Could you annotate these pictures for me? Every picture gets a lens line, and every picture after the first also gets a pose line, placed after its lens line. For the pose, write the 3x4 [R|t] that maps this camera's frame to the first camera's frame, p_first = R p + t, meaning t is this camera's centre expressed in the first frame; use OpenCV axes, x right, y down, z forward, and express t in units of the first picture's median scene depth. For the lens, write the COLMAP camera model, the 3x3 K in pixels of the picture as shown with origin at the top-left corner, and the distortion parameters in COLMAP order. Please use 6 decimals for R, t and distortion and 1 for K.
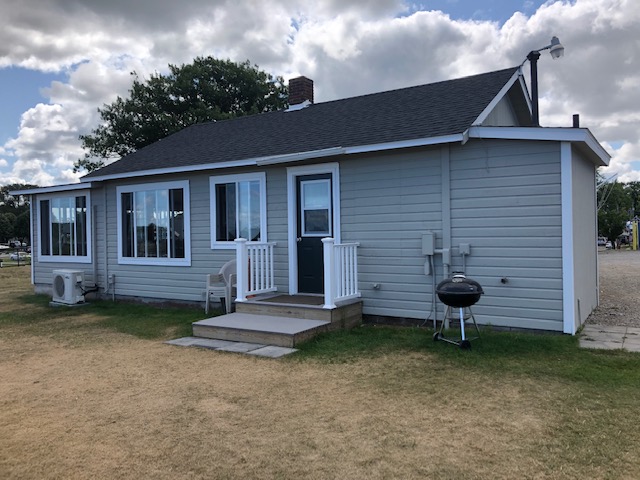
lens RADIAL K [[527.6, 0, 319.9], [0, 527.6, 242.5], [0, 0, 1]] dist [0.020552, 0.003094]
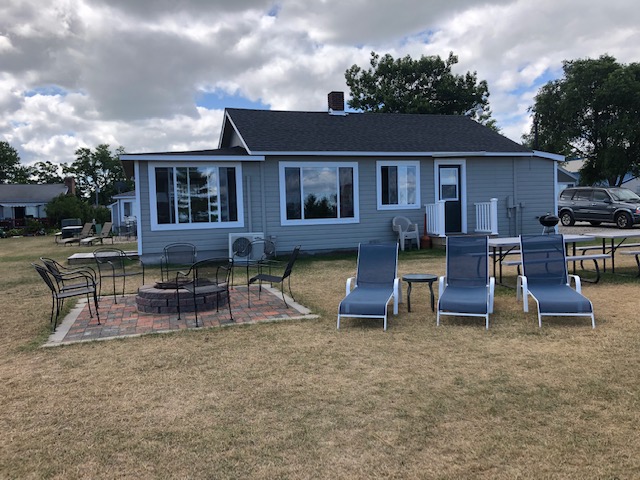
lens RADIAL K [[527.6, 0, 320.1], [0, 527.6, 237.9], [0, 0, 1]] dist [0.020552, 0.003094]
pose [[0.635843, -0.073547, 0.768307, -1.458556], [0.021685, 0.996759, 0.077470, -0.028039], [-0.771514, -0.032598, 0.635377, 0.182241]]
